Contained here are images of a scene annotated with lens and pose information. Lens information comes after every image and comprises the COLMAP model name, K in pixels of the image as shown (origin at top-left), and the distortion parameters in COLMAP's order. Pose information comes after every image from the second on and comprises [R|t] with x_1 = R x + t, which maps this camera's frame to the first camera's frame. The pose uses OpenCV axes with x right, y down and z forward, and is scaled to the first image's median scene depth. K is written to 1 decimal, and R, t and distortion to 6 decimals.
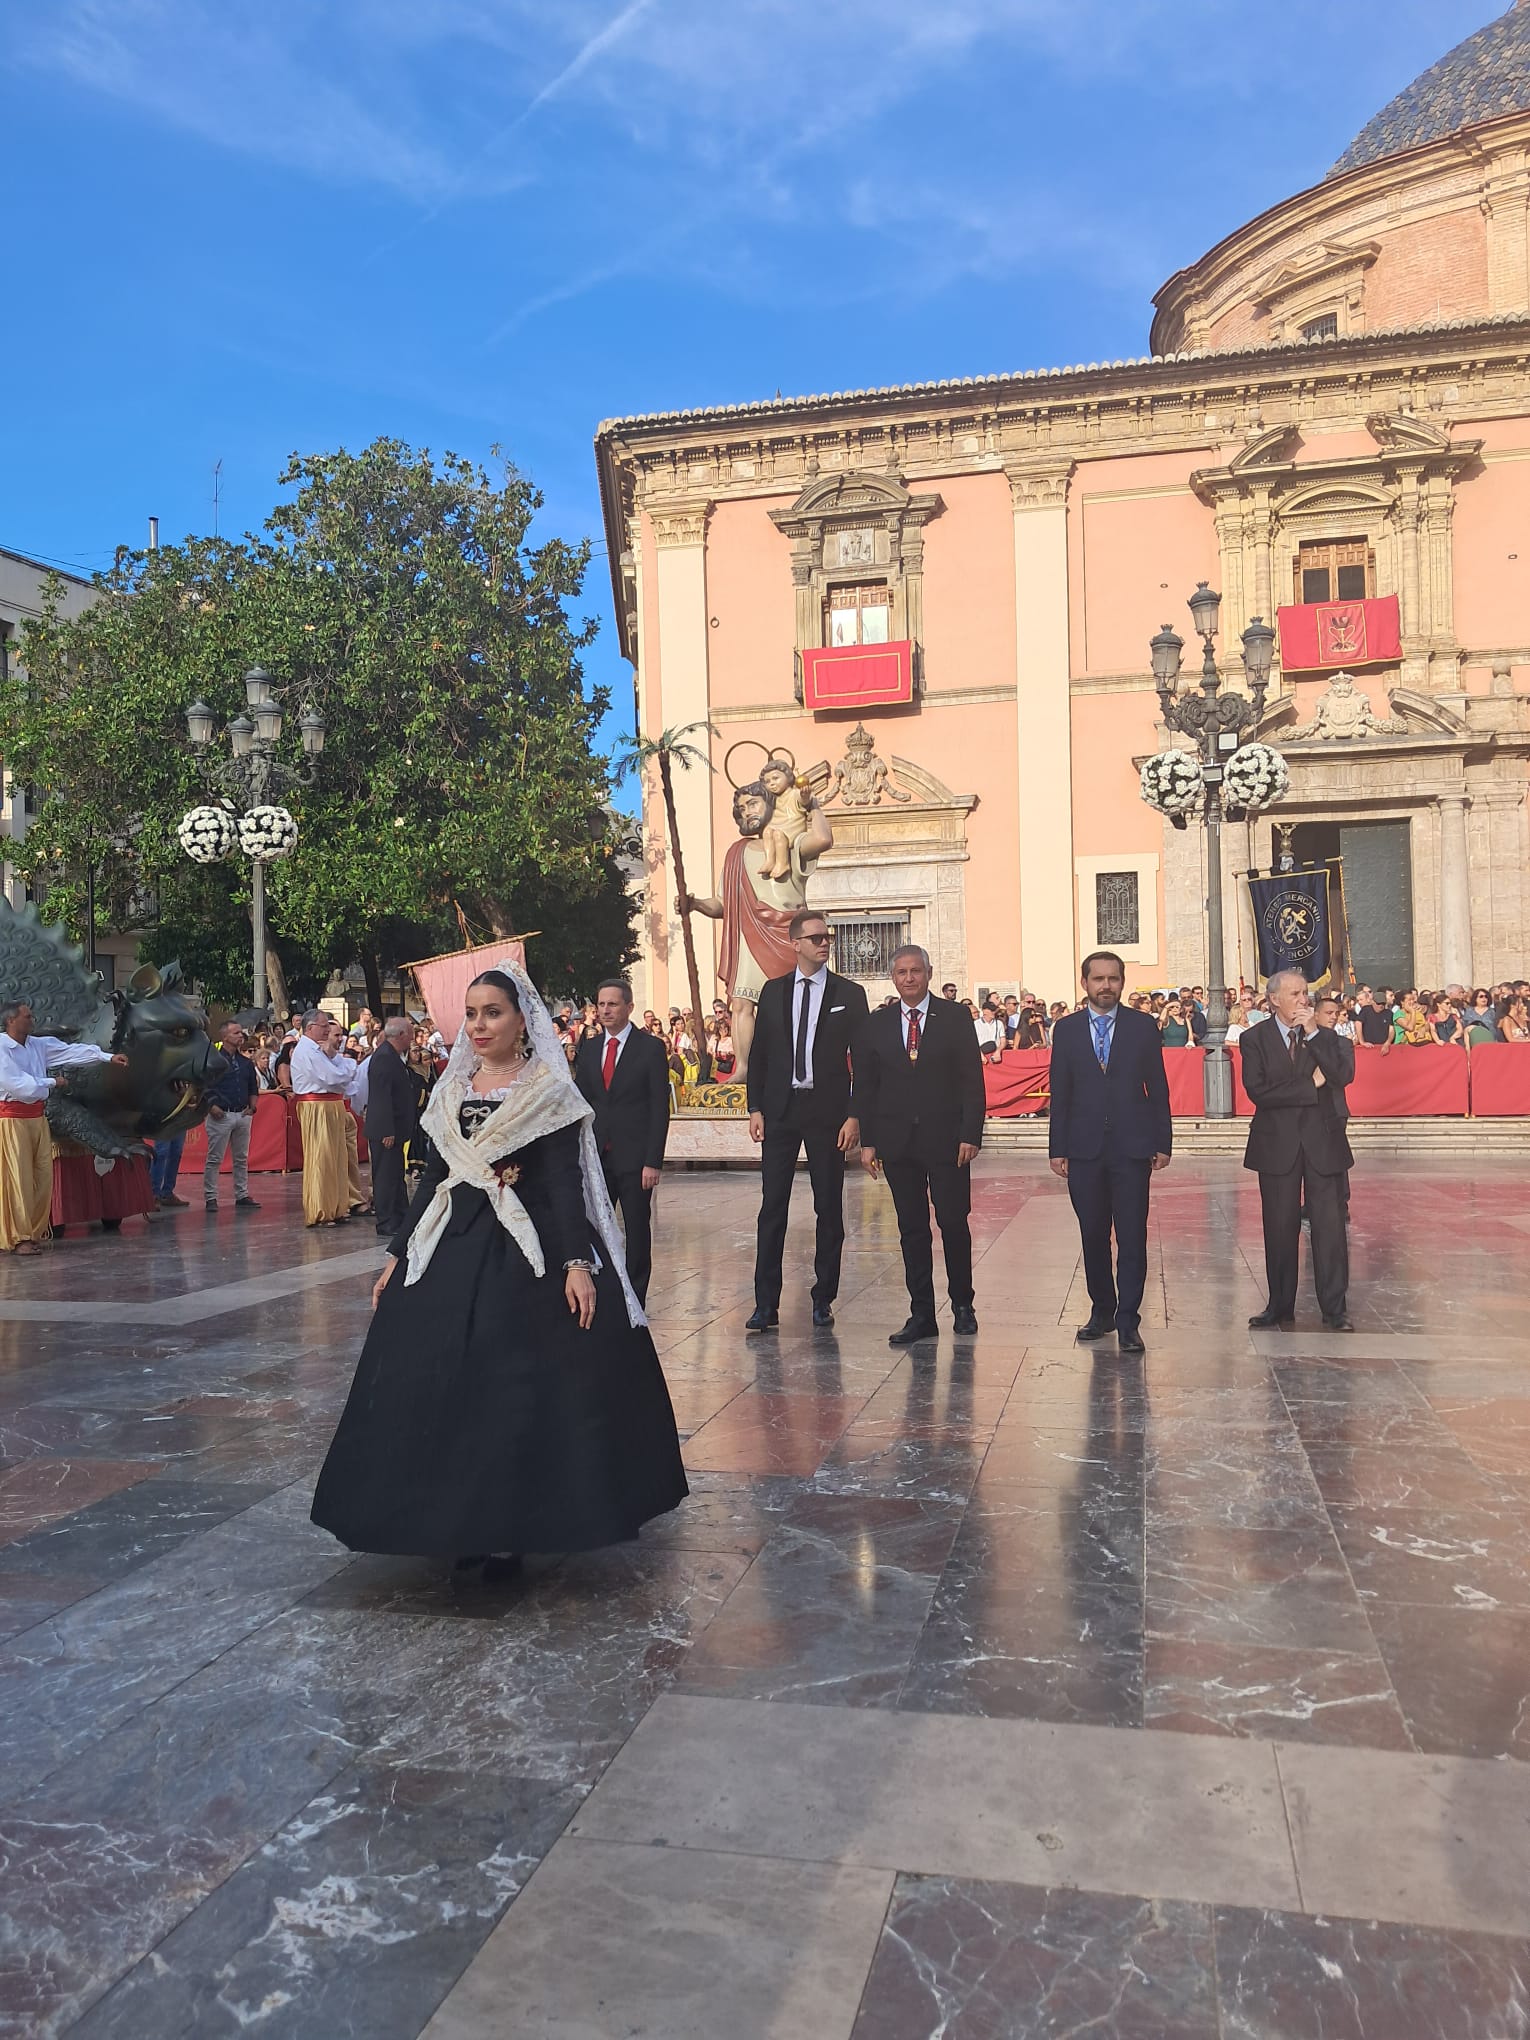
lens RADIAL K [[1636.3, 0, 772.3], [0, 1636.3, 1013.5], [0, 0, 1]] dist [0.194727, -0.605973]
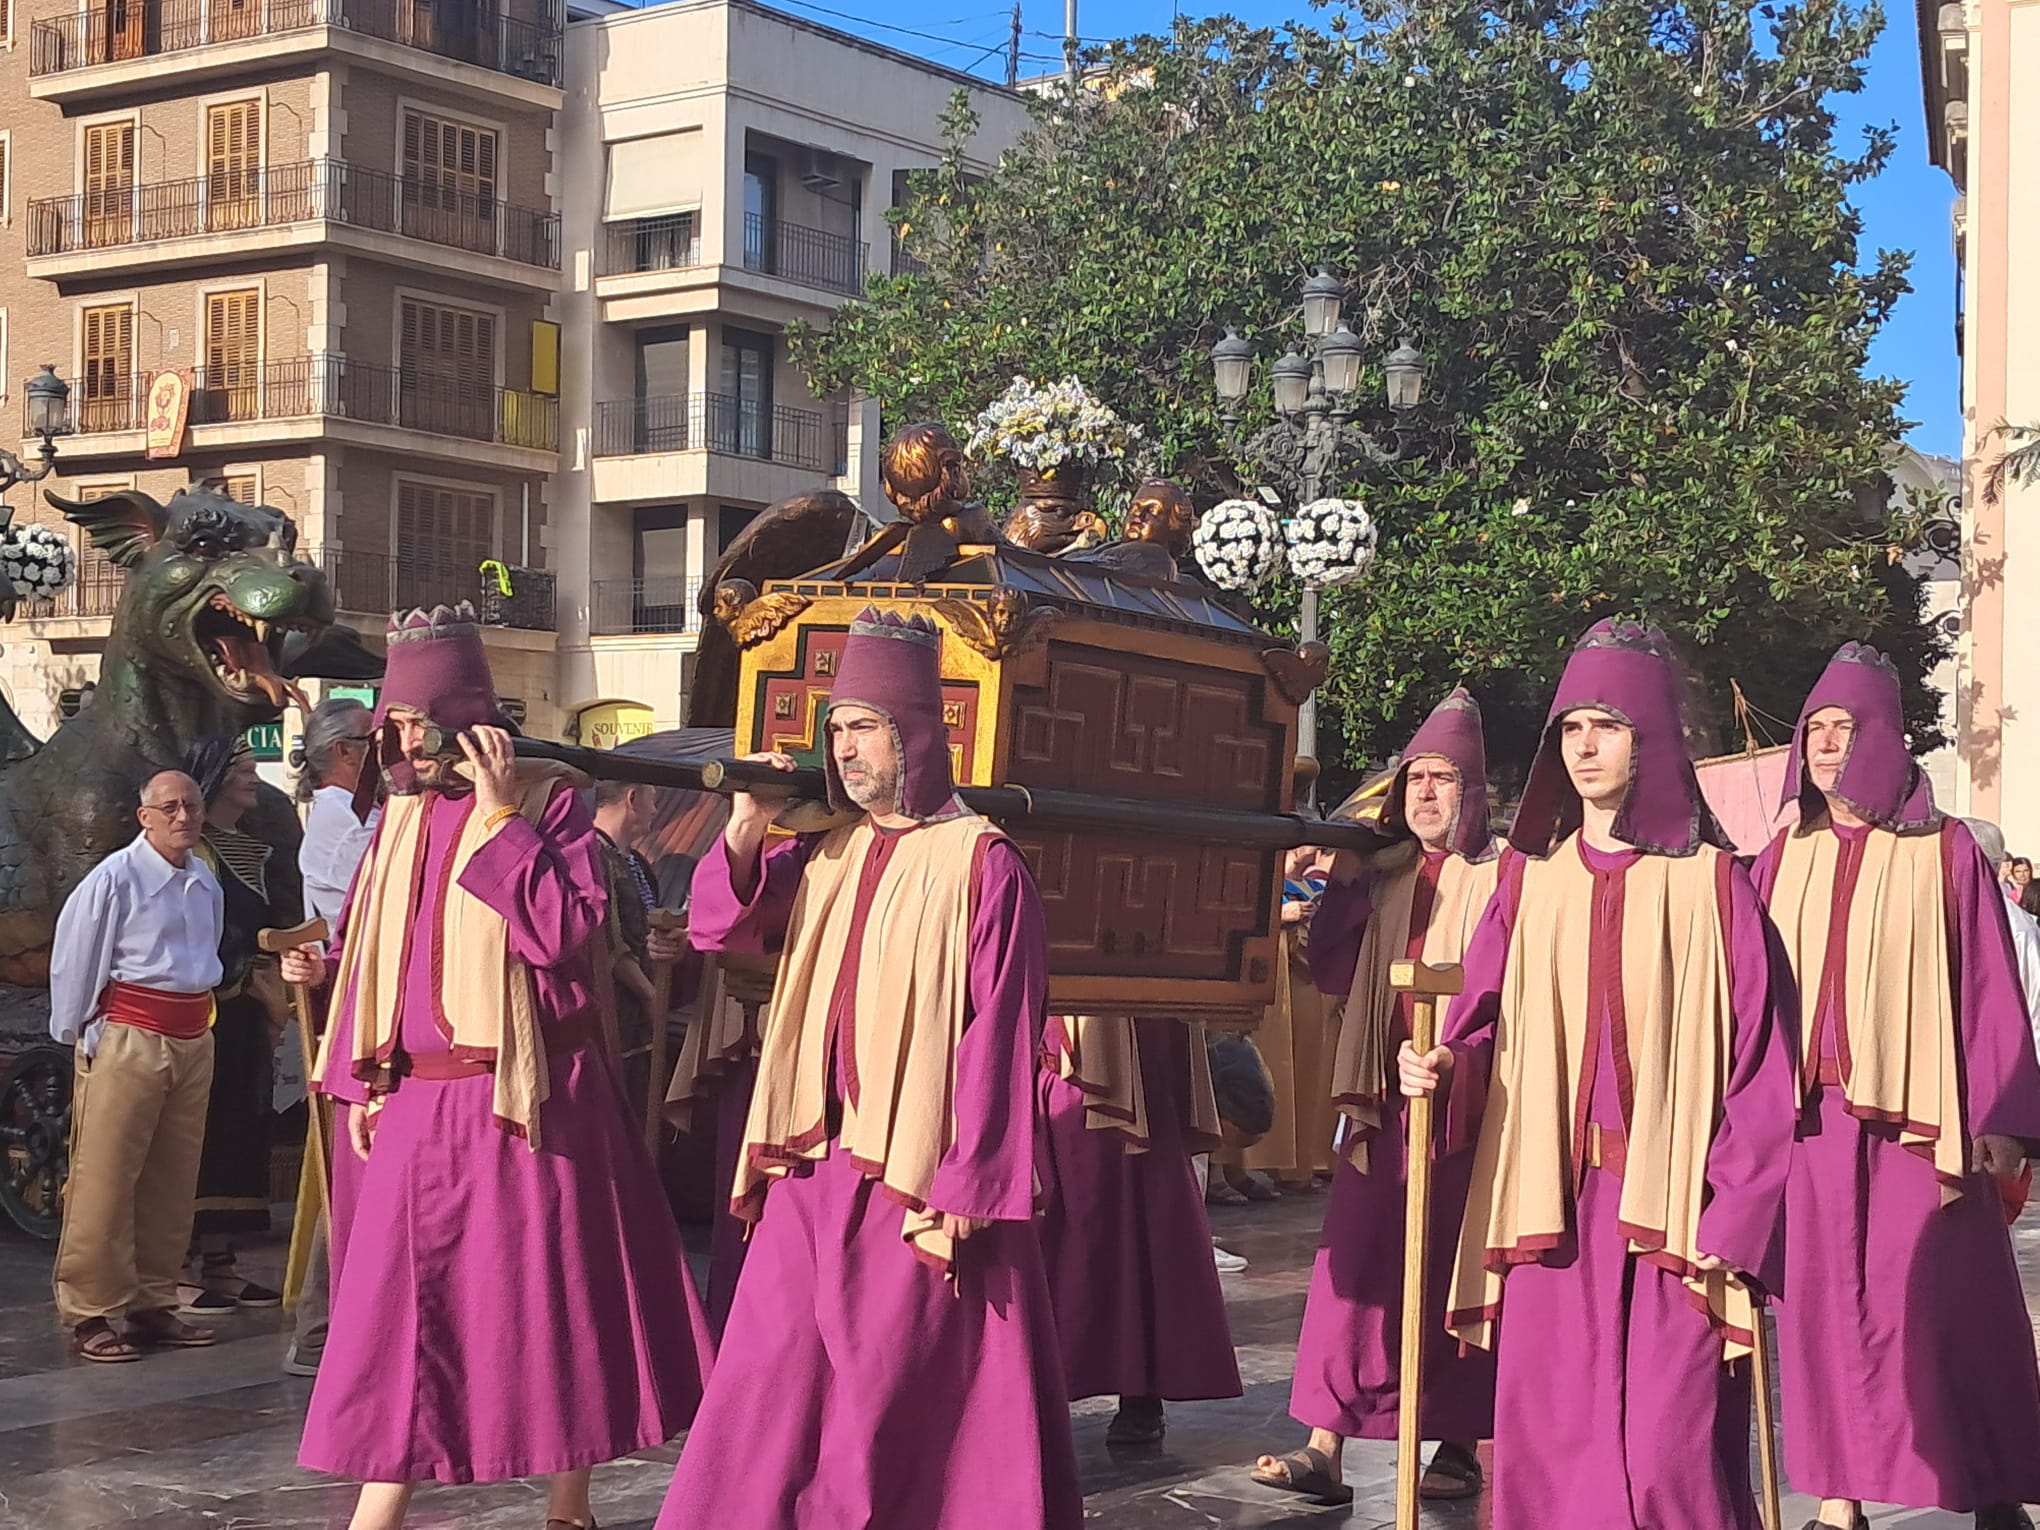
lens RADIAL K [[3325.9, 0, 951.5], [0, 3325.9, 815.0], [0, 0, 1]] dist [0.283898, -1.061670]
pose [[0.934270, 0.029851, -0.355316, 0.009894], [-0.032178, 0.999482, -0.000639, -0.000615], [0.355113, 0.012031, 0.934746, -0.176851]]
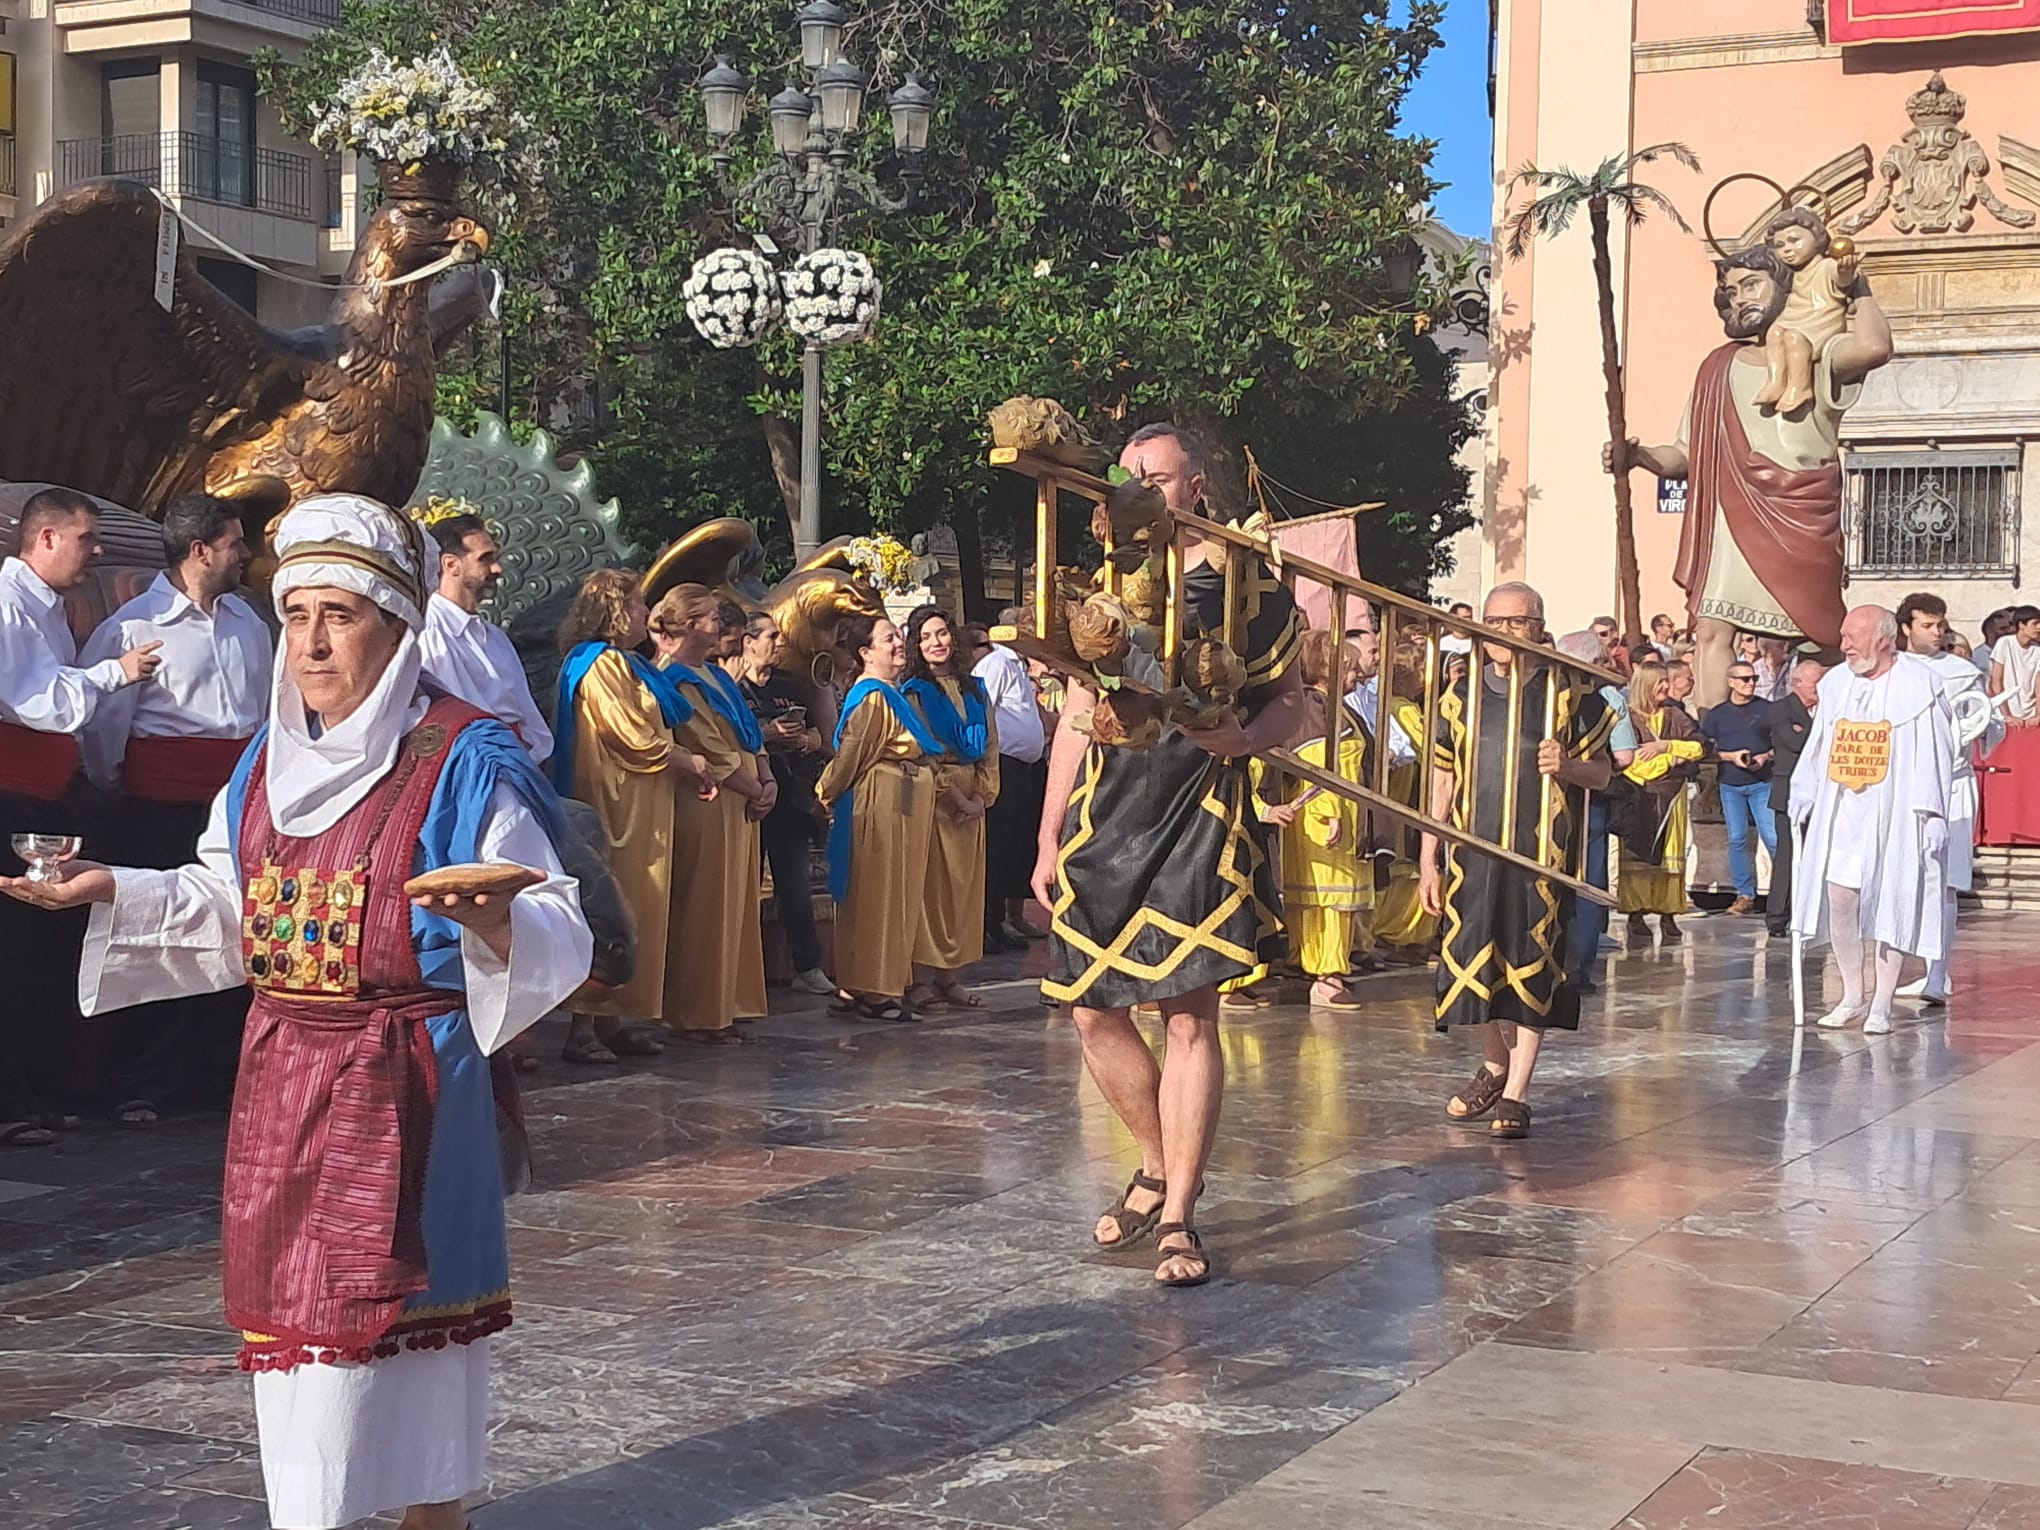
lens RADIAL K [[3325.9, 0, 951.5], [0, 3325.9, 815.0], [0, 0, 1]] dist [0.283898, -1.061670]
pose [[0.972544, 0.044798, -0.228367, 0.006800], [-0.032026, 0.997725, 0.059330, -0.000006], [0.230505, -0.050387, 0.971766, -0.098106]]
